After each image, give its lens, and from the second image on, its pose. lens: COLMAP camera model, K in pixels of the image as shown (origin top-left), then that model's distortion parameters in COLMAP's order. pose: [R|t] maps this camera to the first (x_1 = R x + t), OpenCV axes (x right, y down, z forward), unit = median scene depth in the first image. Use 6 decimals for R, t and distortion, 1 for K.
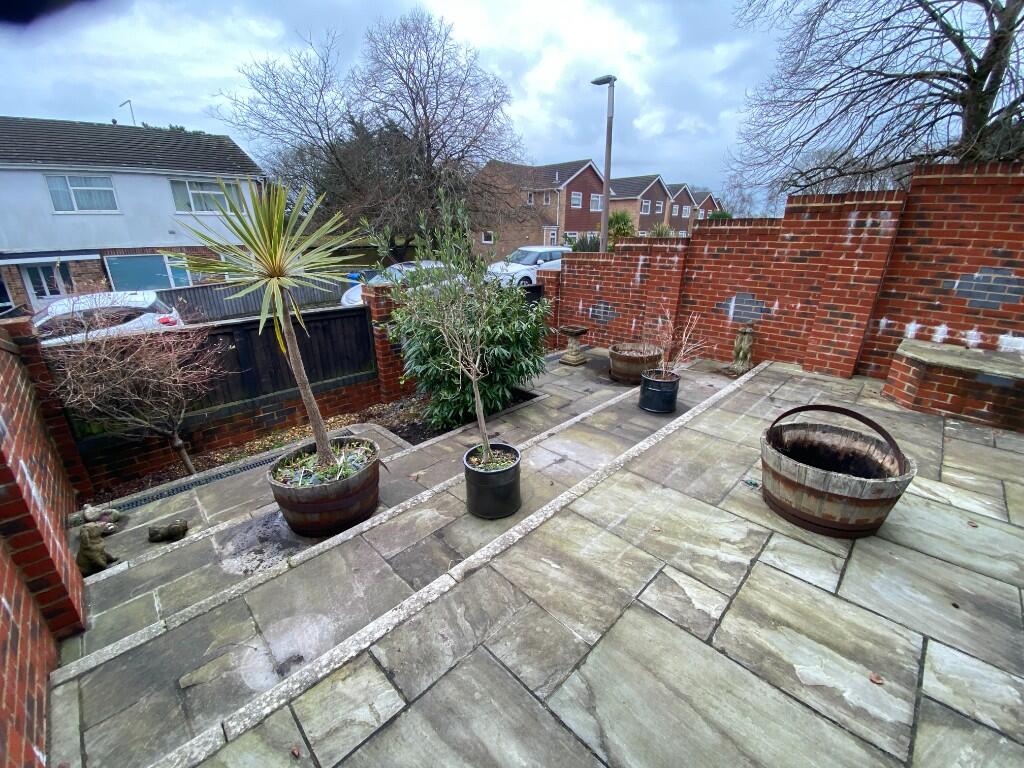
lens RADIAL K [[411.3, 0, 510.0], [0, 411.3, 382.1], [0, 0, 1]] dist [0.034610, -0.027645]
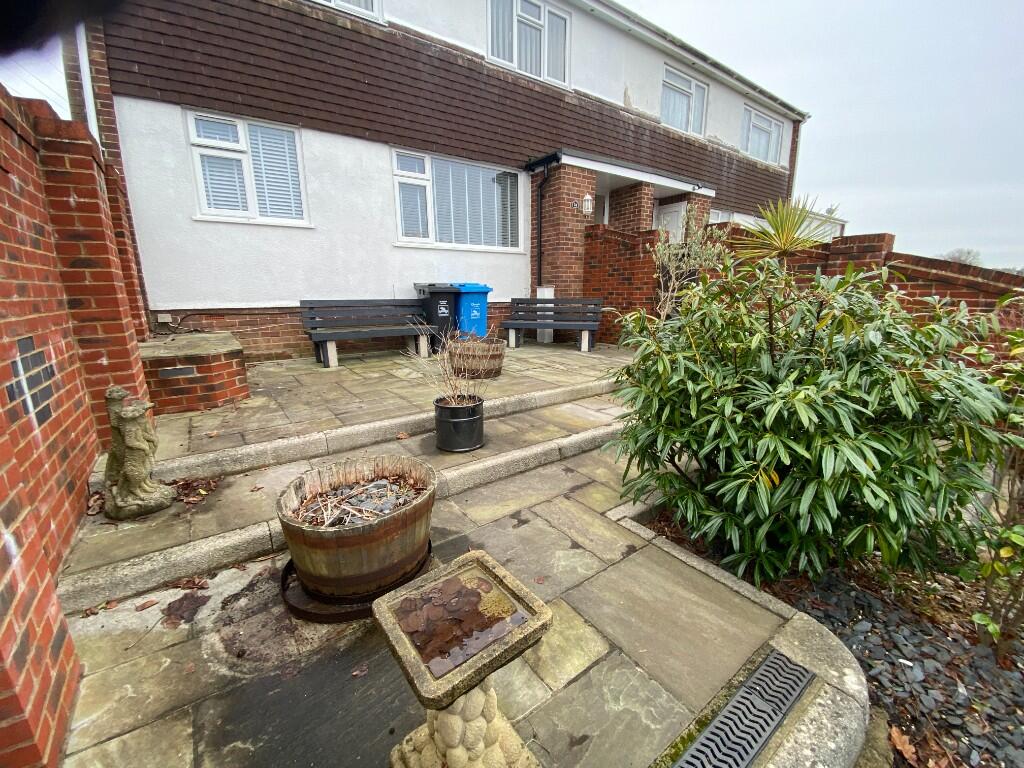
lens RADIAL K [[418.3, 0, 511.3], [0, 418.3, 382.7], [0, 0, 1]] dist [0.021610, -0.022451]
pose [[-0.990066, -0.013203, 0.139982, 0.144932], [0.063456, 0.846464, 0.528651, -0.367230], [-0.125469, 0.532282, -0.837218, 1.376666]]
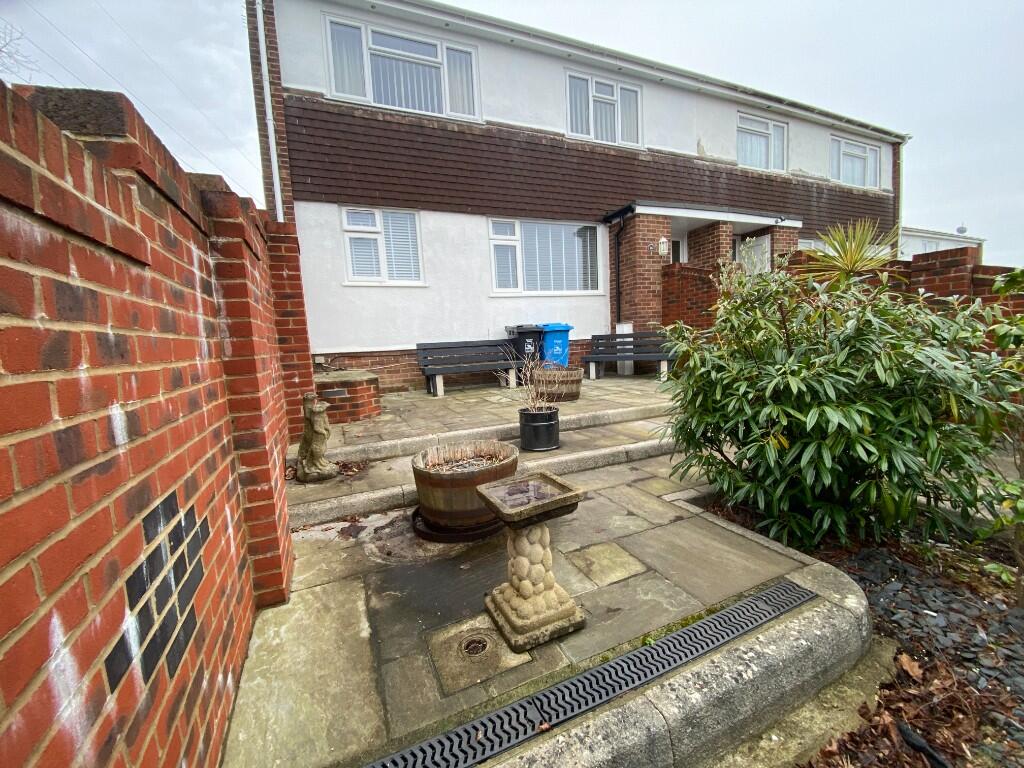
lens RADIAL K [[411.3, 0, 510.0], [0, 411.3, 382.1], [0, 0, 1]] dist [0.034610, -0.027645]
pose [[-0.935383, 0.023835, 0.352832, 0.091969], [0.176004, 0.896756, 0.406020, -0.380194], [-0.306727, 0.441884, -0.843005, 1.509217]]
